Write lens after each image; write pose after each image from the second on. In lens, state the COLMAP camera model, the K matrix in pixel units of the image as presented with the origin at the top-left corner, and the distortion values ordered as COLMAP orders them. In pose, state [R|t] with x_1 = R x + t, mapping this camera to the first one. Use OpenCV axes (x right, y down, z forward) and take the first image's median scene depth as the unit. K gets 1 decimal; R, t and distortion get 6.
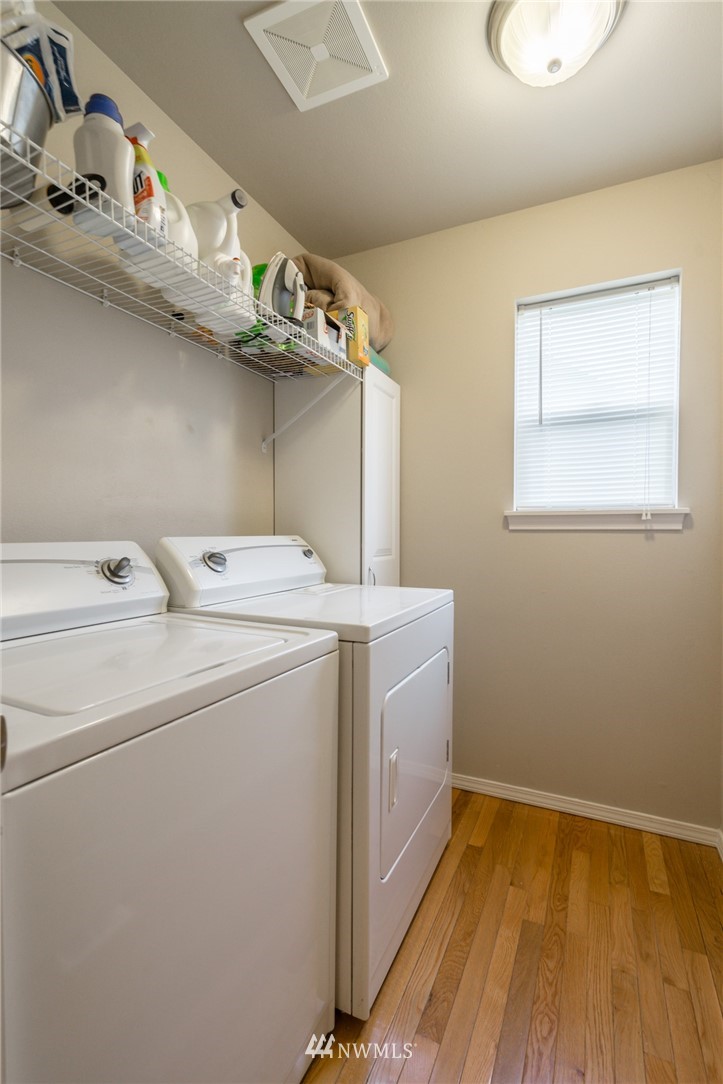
lens RADIAL K [[493.7, 0, 364.5], [0, 493.7, 541.2], [0, 0, 1]] dist [0.009054, 0.000804]
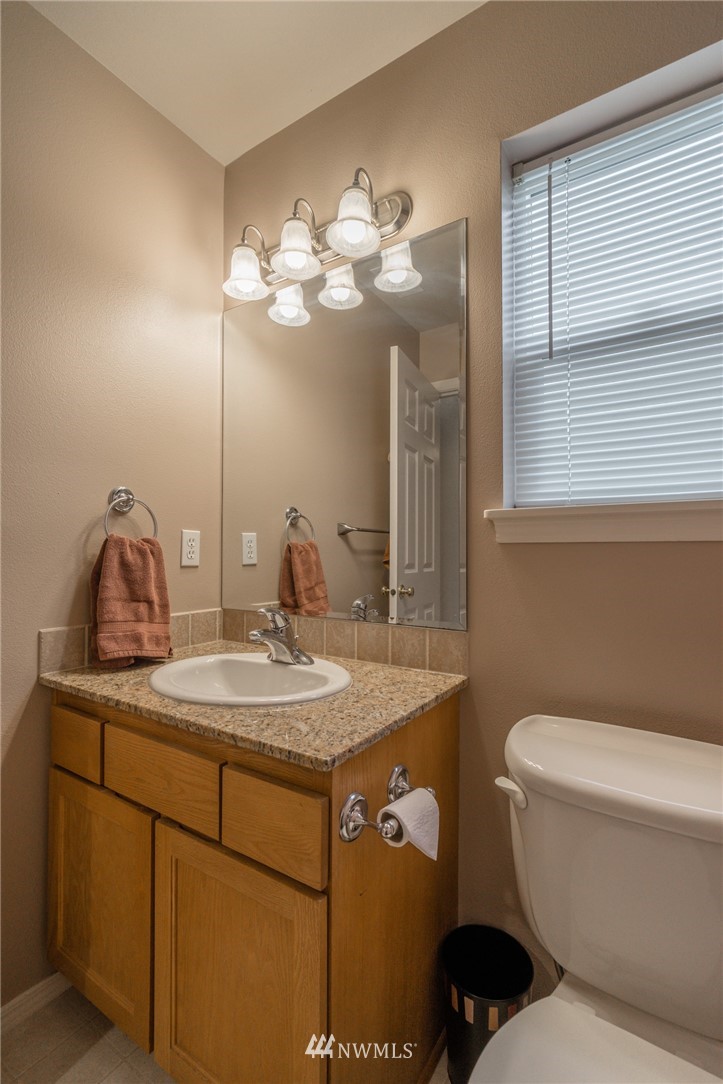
lens RADIAL K [[493.7, 0, 360.3], [0, 493.7, 540.6], [0, 0, 1]] dist [0.009054, 0.000804]
pose [[0.990926, -0.002711, -0.134381, 0.244797], [-0.002324, 0.999301, -0.037299, -0.006421], [0.134388, 0.037273, 0.990228, 0.468685]]
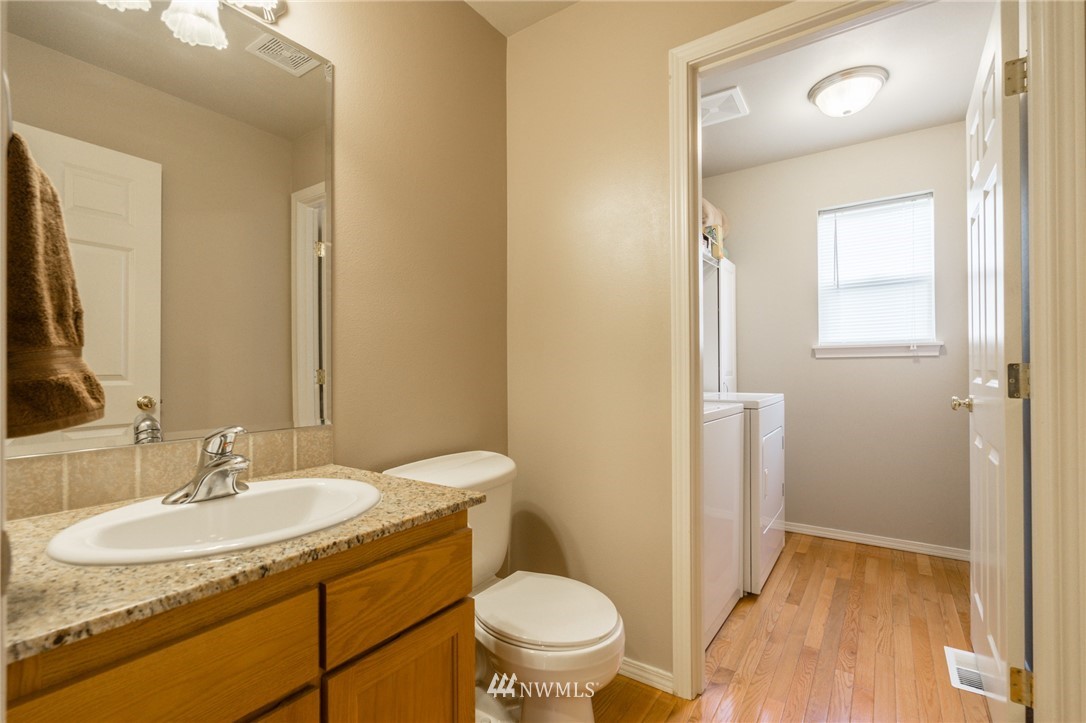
lens RADIAL K [[494.6, 0, 543.1], [0, 494.6, 365.3], [0, 0, 1]] dist [0.009054, 0.000804]
pose [[0.986946, -0.010091, -0.160732, -0.335194], [0.005753, 0.999607, -0.027430, 0.043085], [0.160946, 0.026148, 0.986617, -0.740433]]
